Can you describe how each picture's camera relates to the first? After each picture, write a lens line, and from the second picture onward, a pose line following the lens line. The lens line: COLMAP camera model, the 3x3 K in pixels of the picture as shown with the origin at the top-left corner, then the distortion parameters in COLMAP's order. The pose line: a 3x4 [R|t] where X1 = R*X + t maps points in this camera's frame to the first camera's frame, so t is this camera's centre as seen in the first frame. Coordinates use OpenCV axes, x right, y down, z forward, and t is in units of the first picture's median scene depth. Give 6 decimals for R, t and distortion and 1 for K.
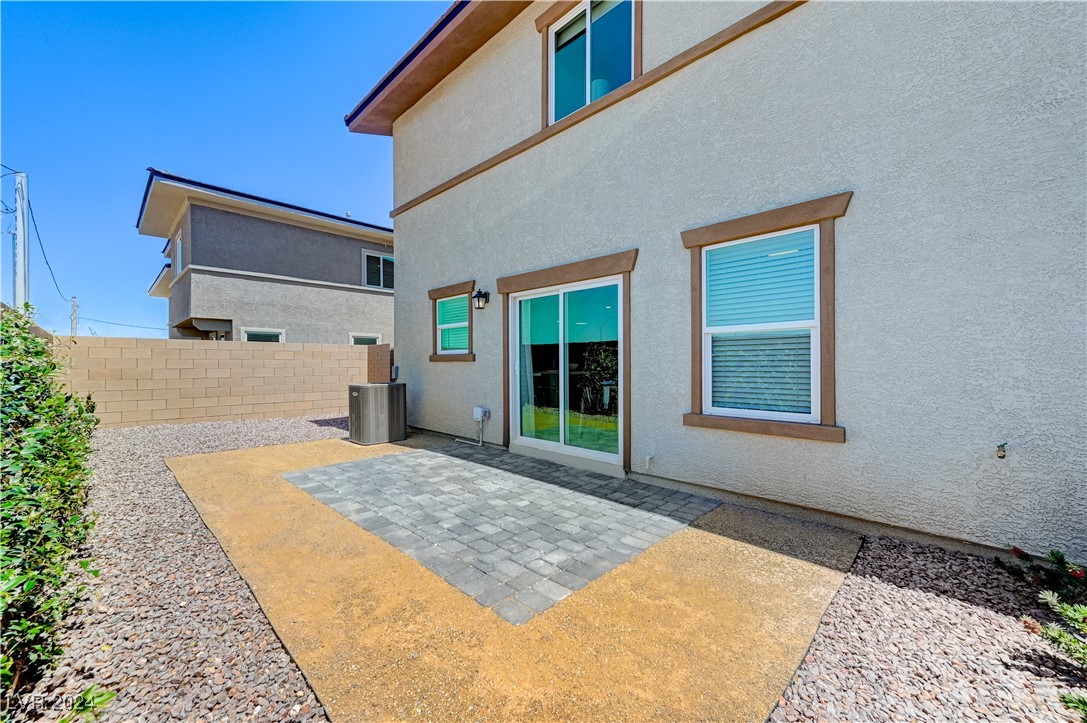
lens RADIAL K [[433.3, 0, 542.9], [0, 433.3, 361.3], [0, 0, 1]] dist [0.013605, 0.000344]
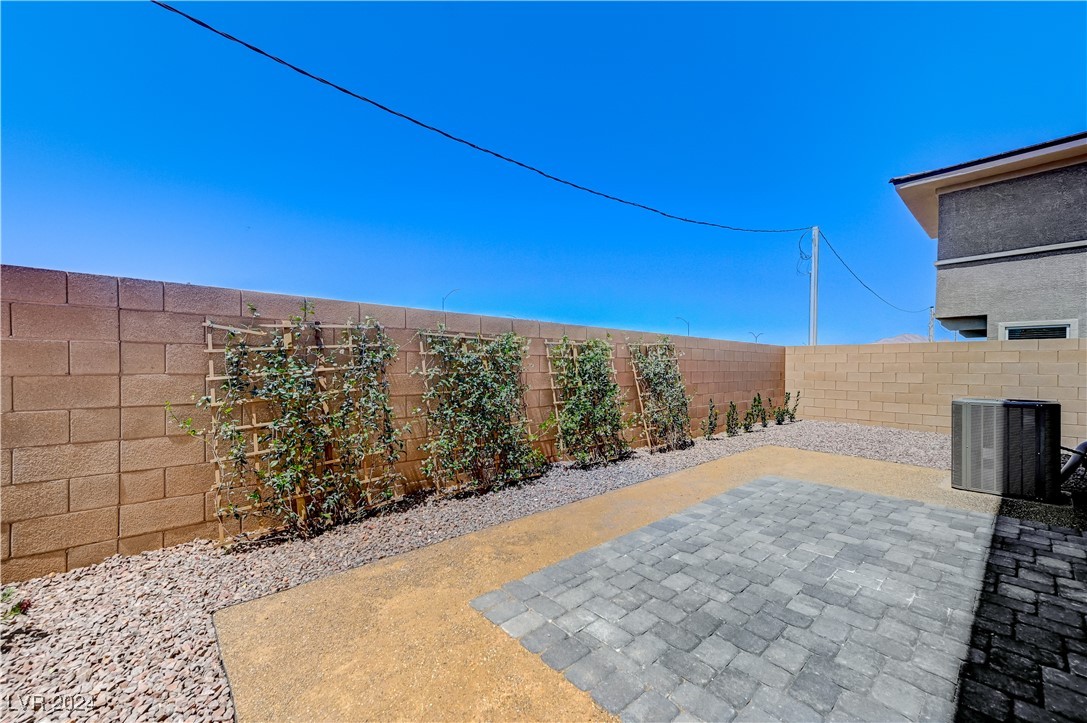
lens RADIAL K [[433.3, 0, 541.9], [0, 433.3, 366.0], [0, 0, 1]] dist [0.013605, 0.000344]
pose [[-0.079289, 0.001600, -0.996850, 0.580499], [-0.000324, 0.999999, 0.001630, 0.001830], [0.996852, 0.000452, -0.079288, 0.718585]]
